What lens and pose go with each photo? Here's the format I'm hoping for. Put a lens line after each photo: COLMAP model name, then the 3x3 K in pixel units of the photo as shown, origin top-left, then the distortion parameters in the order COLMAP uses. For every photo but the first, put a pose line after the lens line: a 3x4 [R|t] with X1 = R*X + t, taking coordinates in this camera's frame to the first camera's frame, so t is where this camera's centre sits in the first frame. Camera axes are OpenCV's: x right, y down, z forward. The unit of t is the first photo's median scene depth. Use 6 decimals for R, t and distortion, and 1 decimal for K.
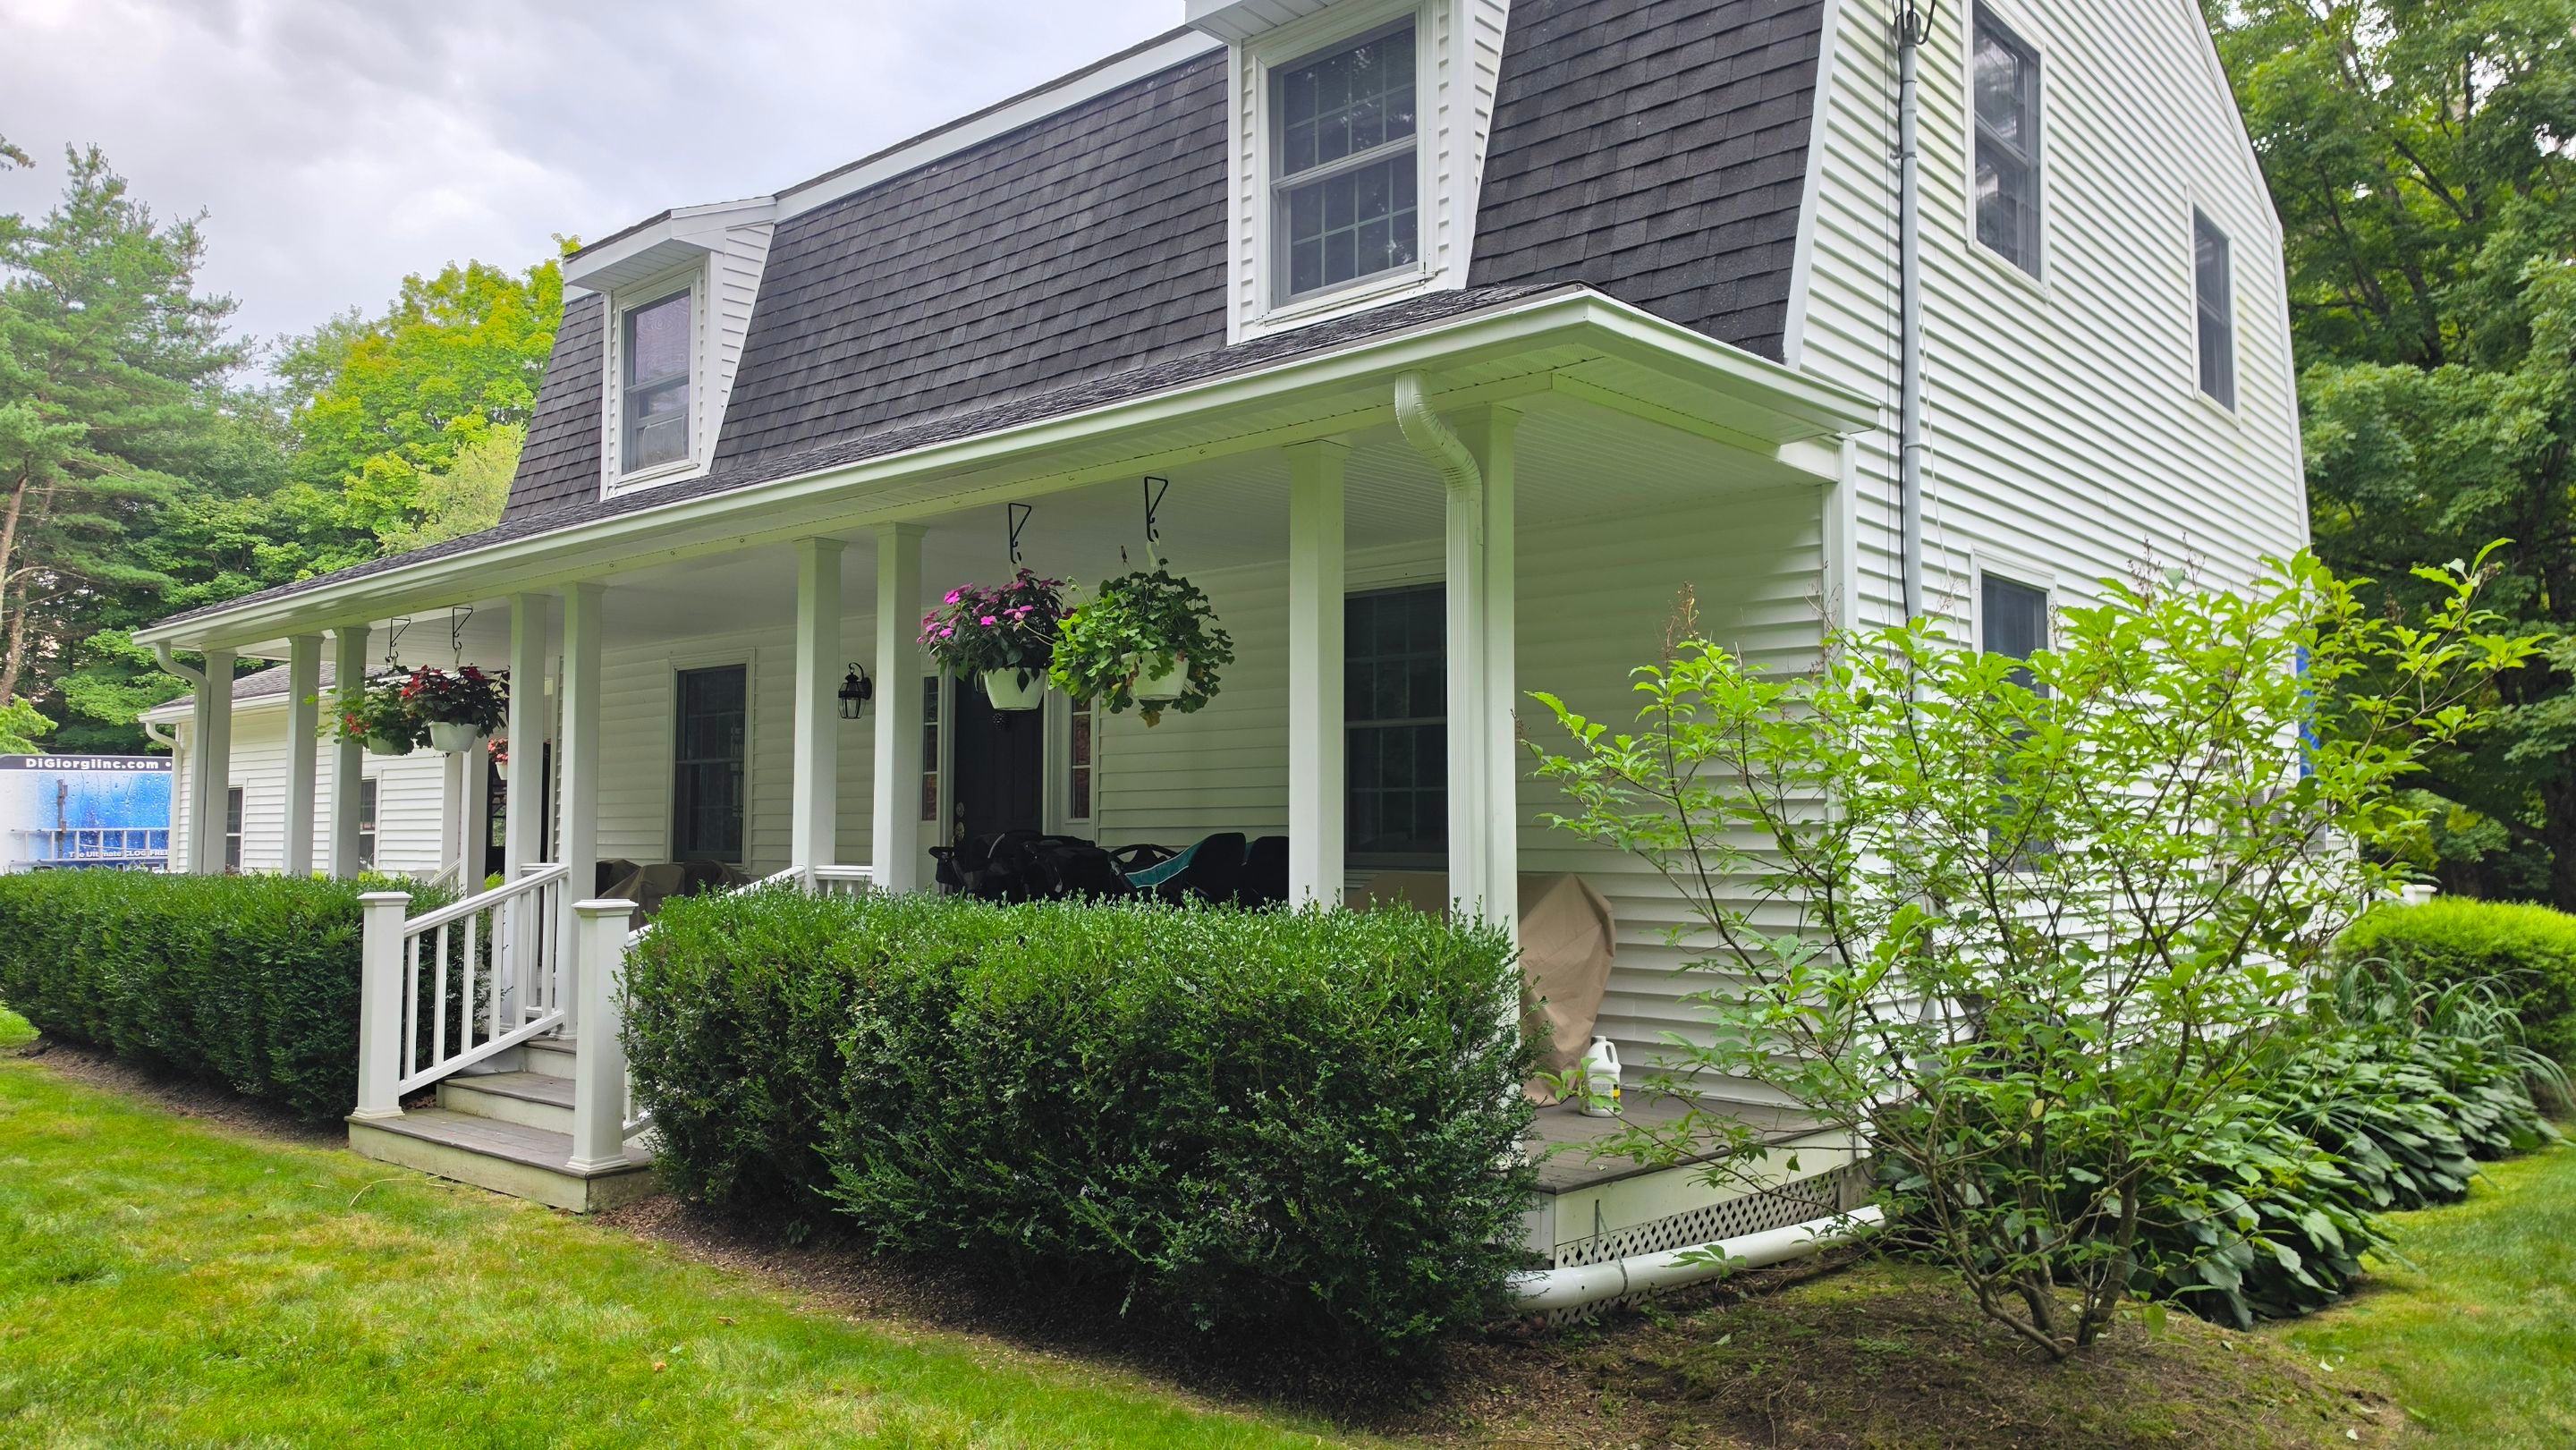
lens RADIAL K [[1792.7, 0, 1282.8], [0, 1792.7, 731.4], [0, 0, 1]] dist [0.038648, -0.029936]
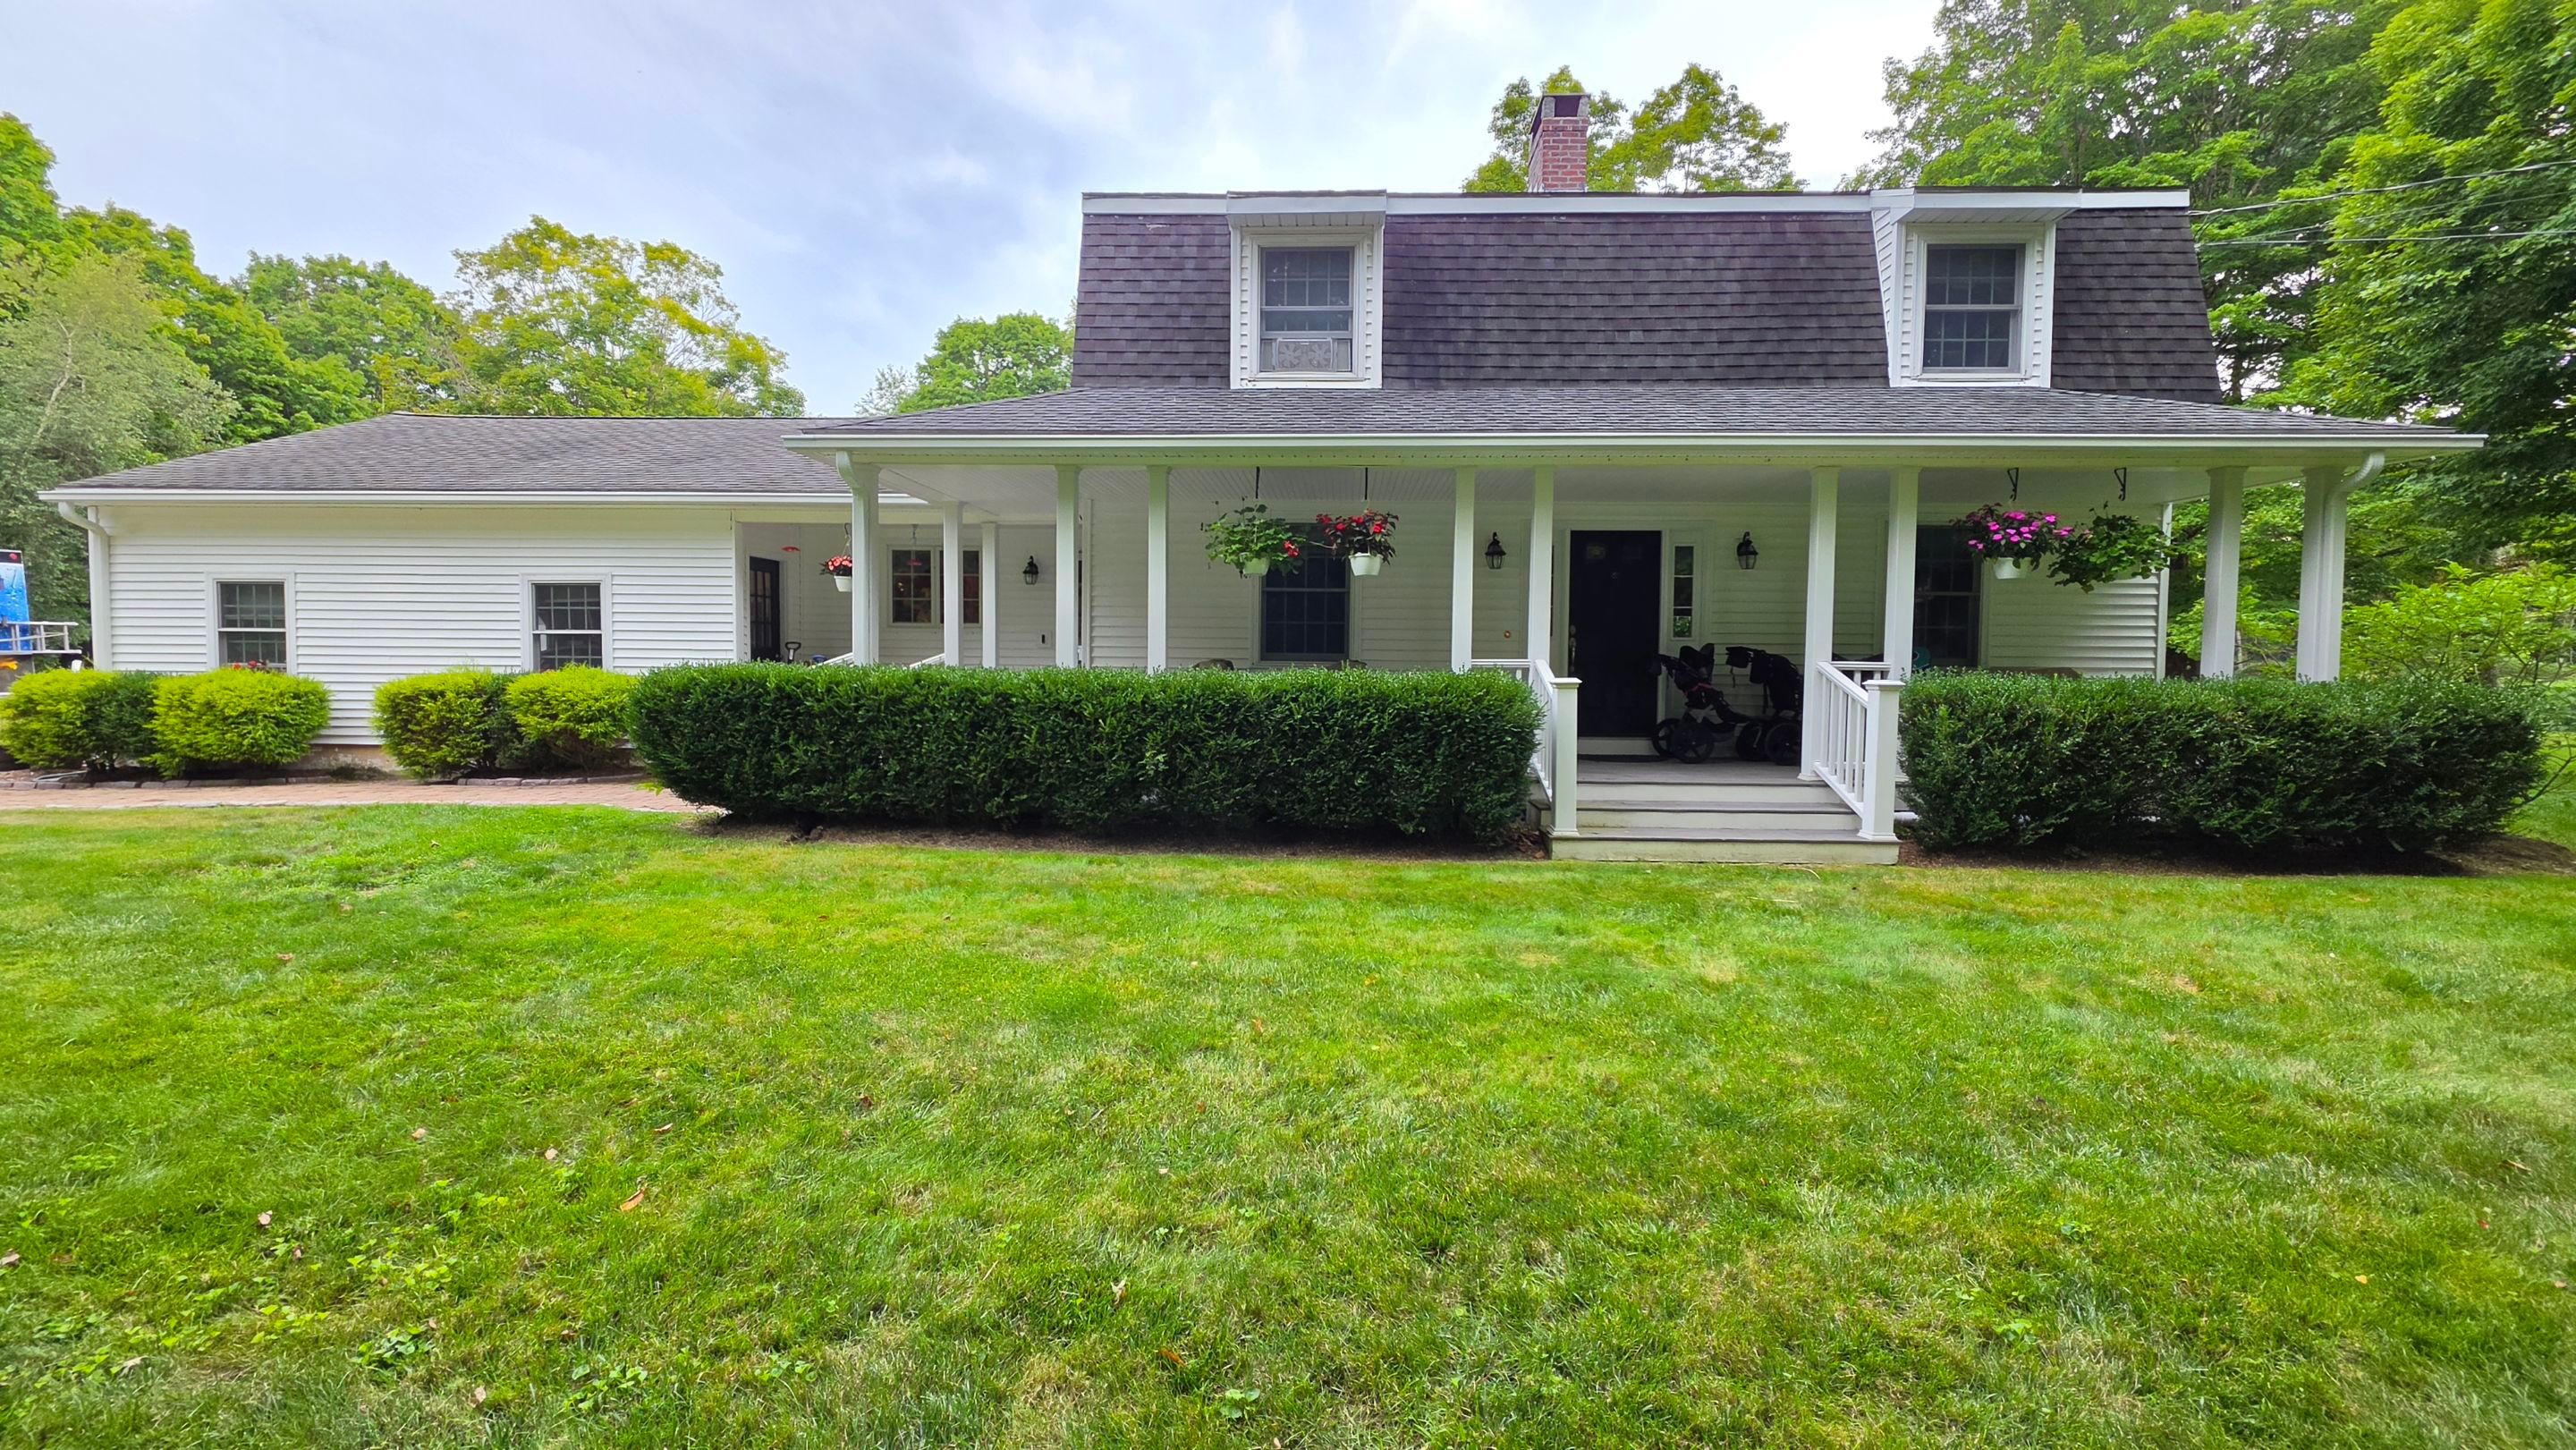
lens RADIAL K [[1007.3, 0, 1279.5], [0, 1007.3, 712.6], [0, 0, 1]] dist [-0.000990, -0.000313]
pose [[0.776898, -0.020355, 0.629297, -1.334482], [-0.049478, 0.994413, 0.093249, 0.064287], [-0.627679, -0.103581, 0.771550, 0.615239]]
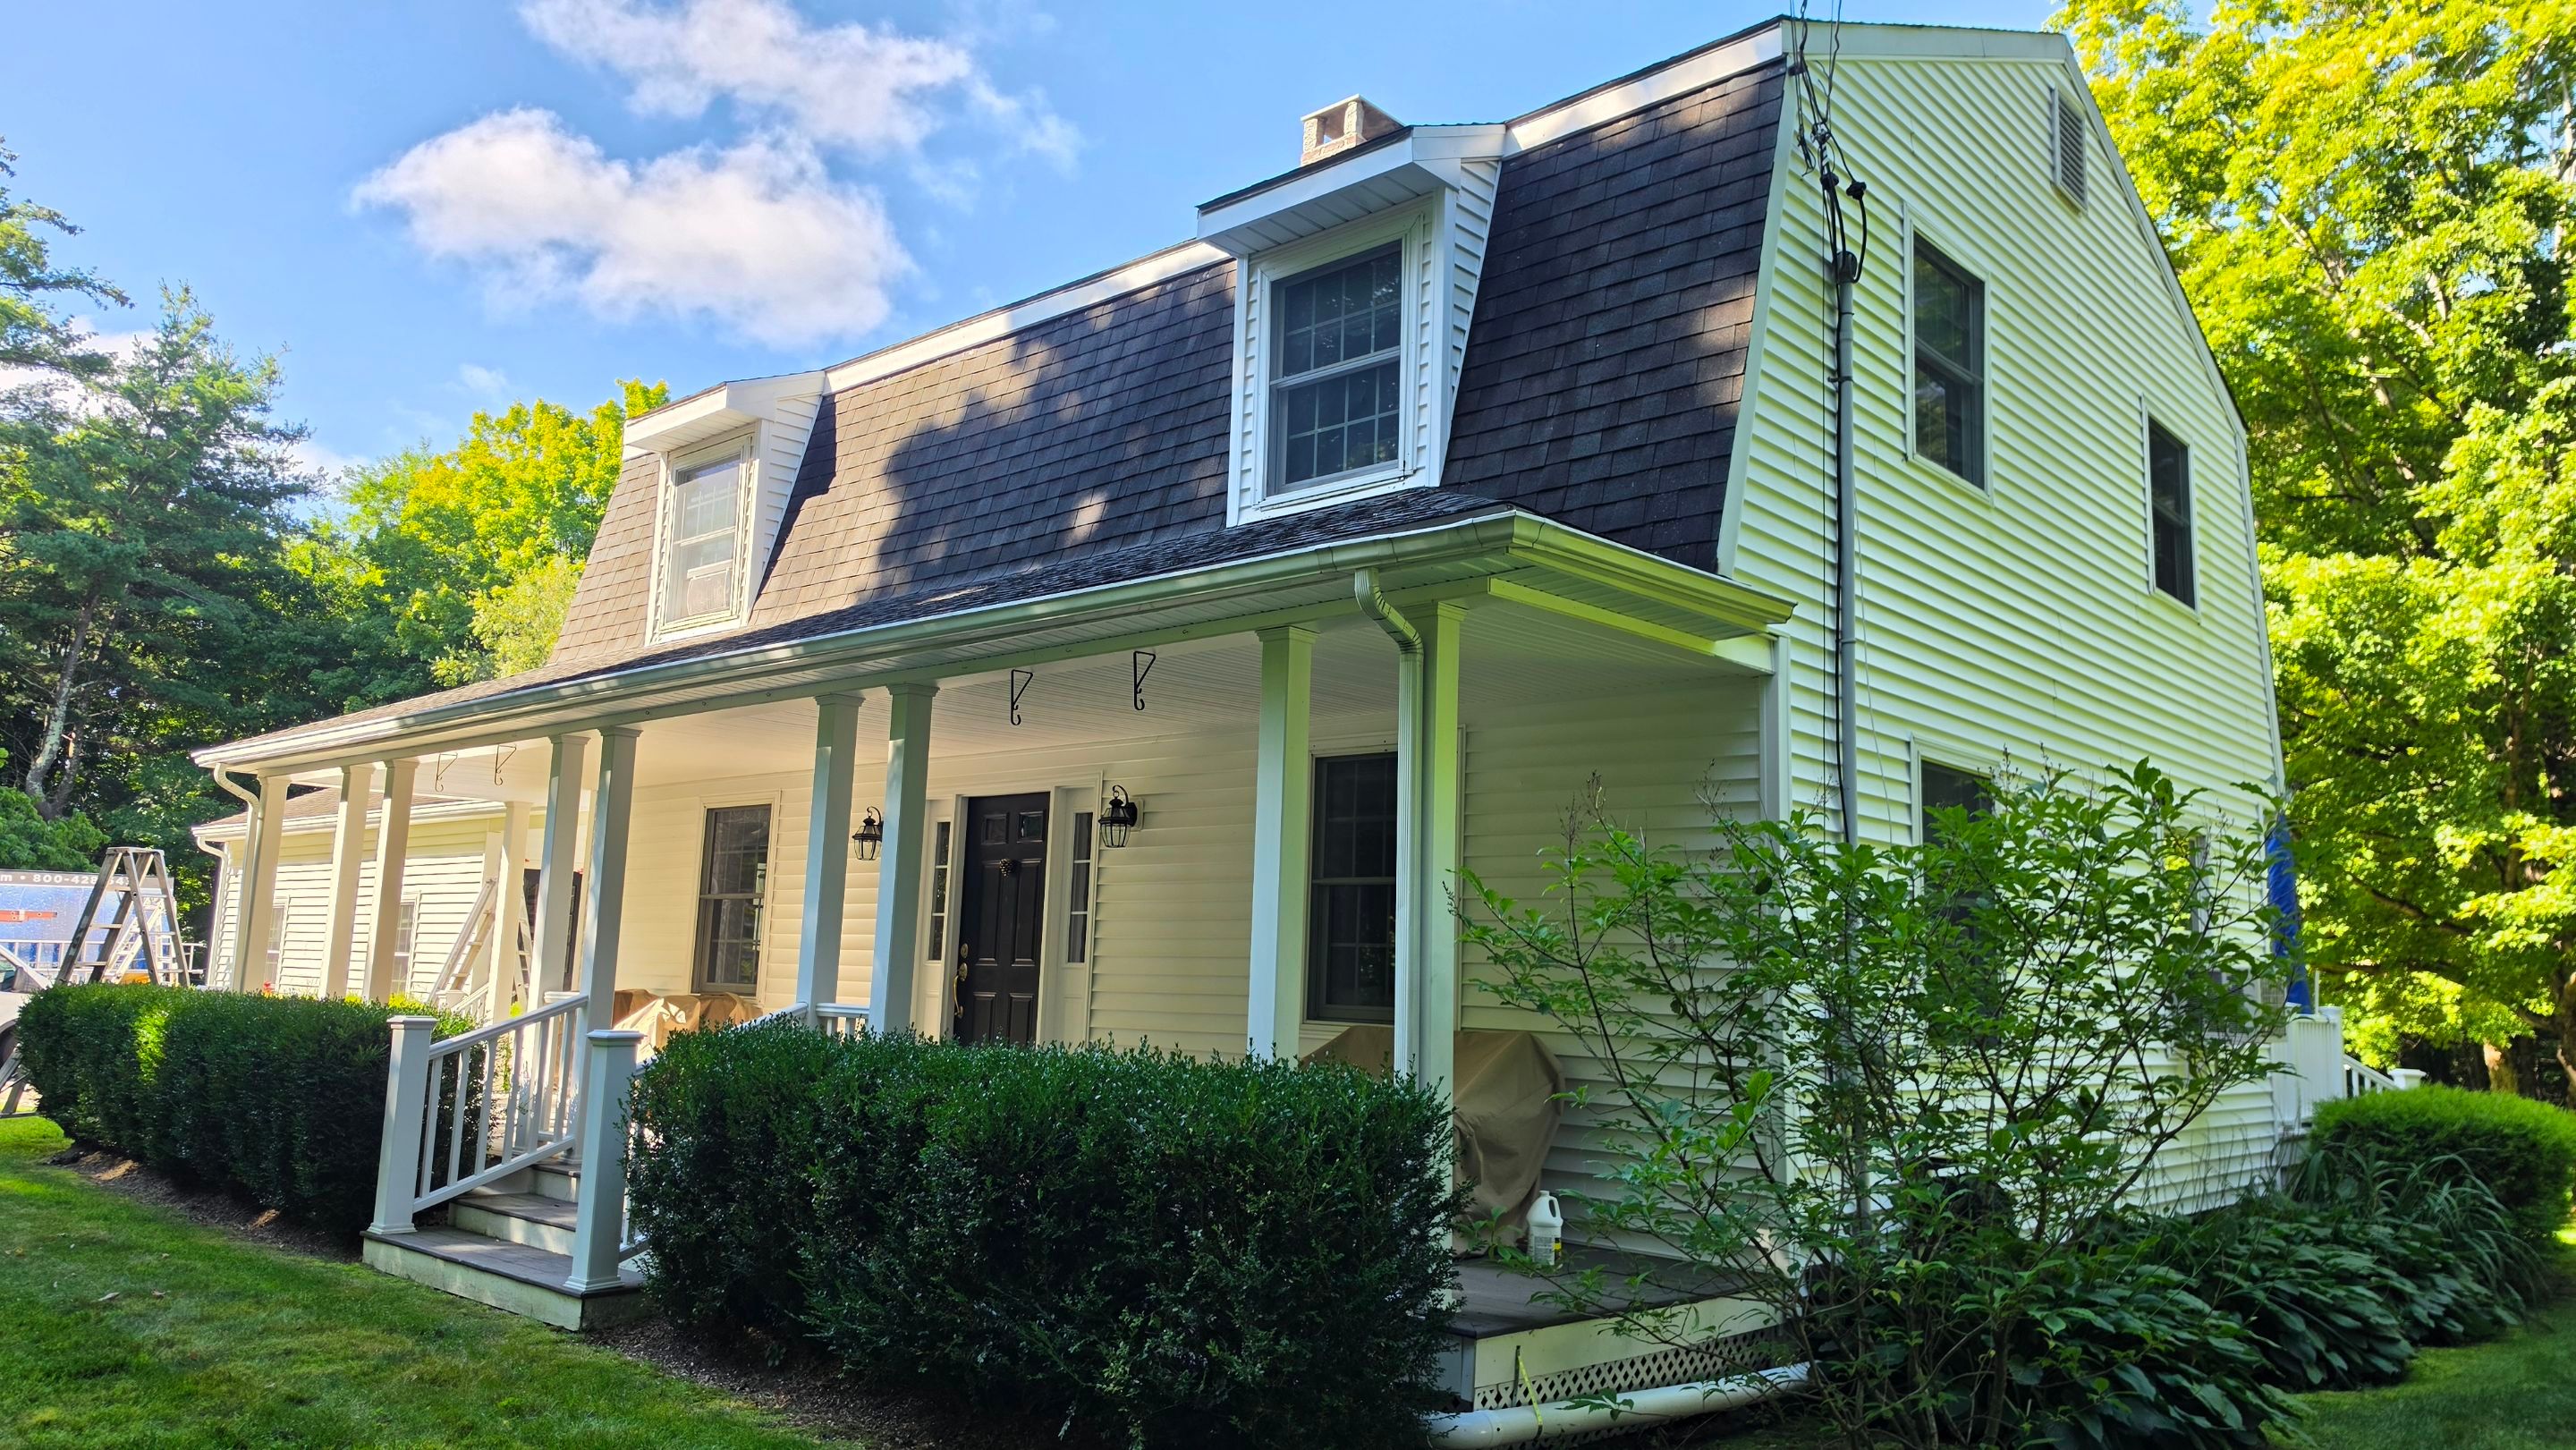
lens RADIAL K [[1792.7, 0, 1297.7], [0, 1792.7, 708.9], [0, 0, 1]] dist [0.038648, -0.029936]
pose [[0.999471, 0.028306, -0.016033, 0.036411], [-0.029649, 0.995425, -0.090829, -0.010577], [0.013389, 0.091257, 0.995737, -0.071323]]
